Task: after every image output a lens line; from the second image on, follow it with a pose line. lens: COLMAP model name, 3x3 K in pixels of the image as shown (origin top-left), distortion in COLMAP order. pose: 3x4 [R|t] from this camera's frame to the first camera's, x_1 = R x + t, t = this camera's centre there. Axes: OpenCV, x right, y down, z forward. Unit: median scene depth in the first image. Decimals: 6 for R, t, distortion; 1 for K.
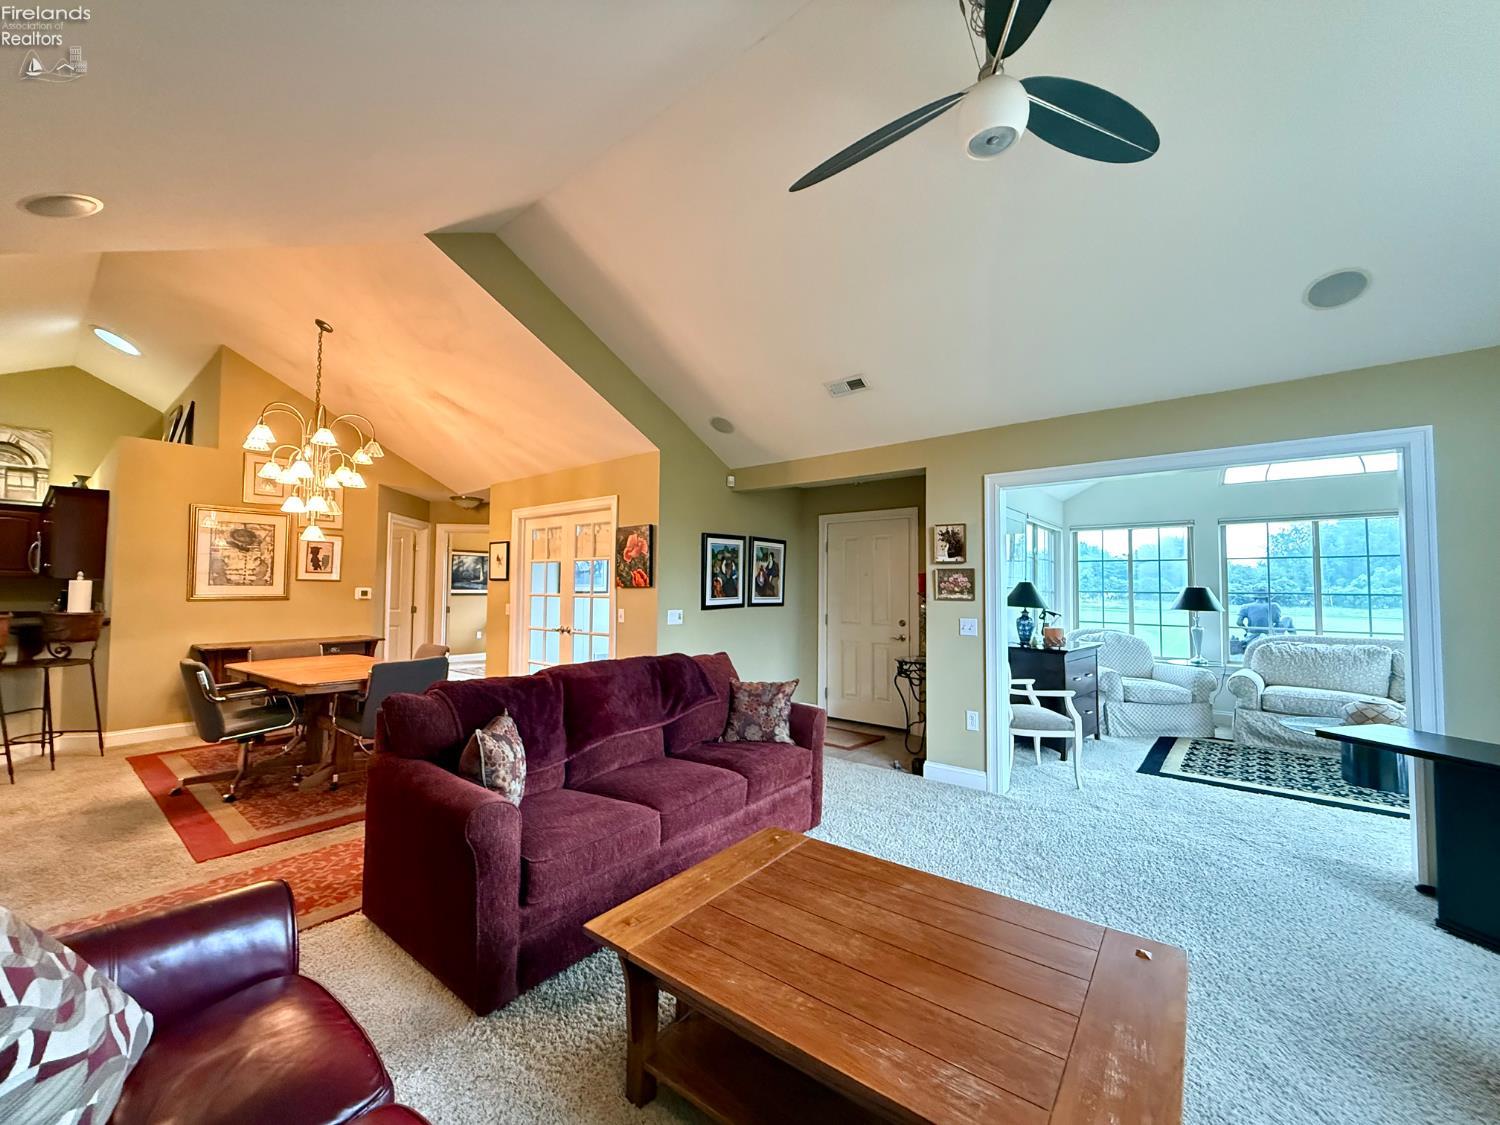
lens RADIAL K [[599.1, 0, 746.6], [0, 599.1, 562.8], [0, 0, 1]] dist [0.000152, -0.000254]
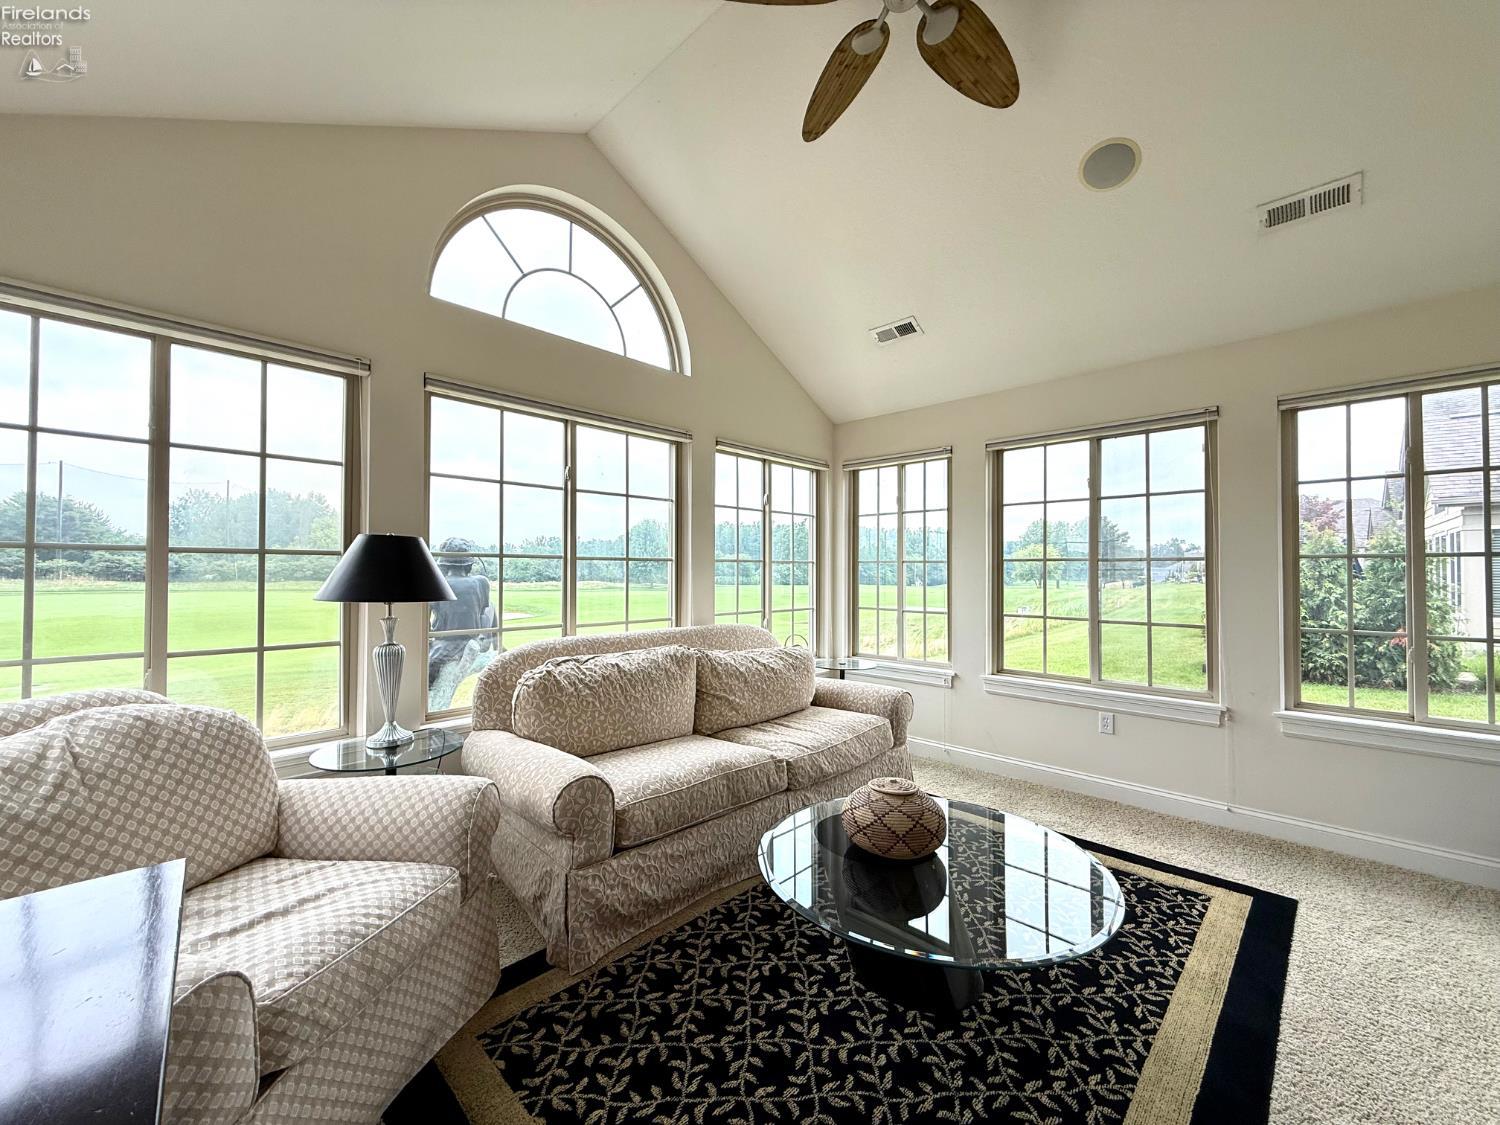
lens RADIAL K [[599.1, 0, 749.4], [0, 599.1, 561.5], [0, 0, 1]] dist [0.000152, -0.000254]
pose [[0.083472, 0.009151, 0.996468, 0.474426], [-0.043248, 0.999049, -0.005552, 0.056376], [-0.995571, -0.042632, 0.083788, 0.879444]]
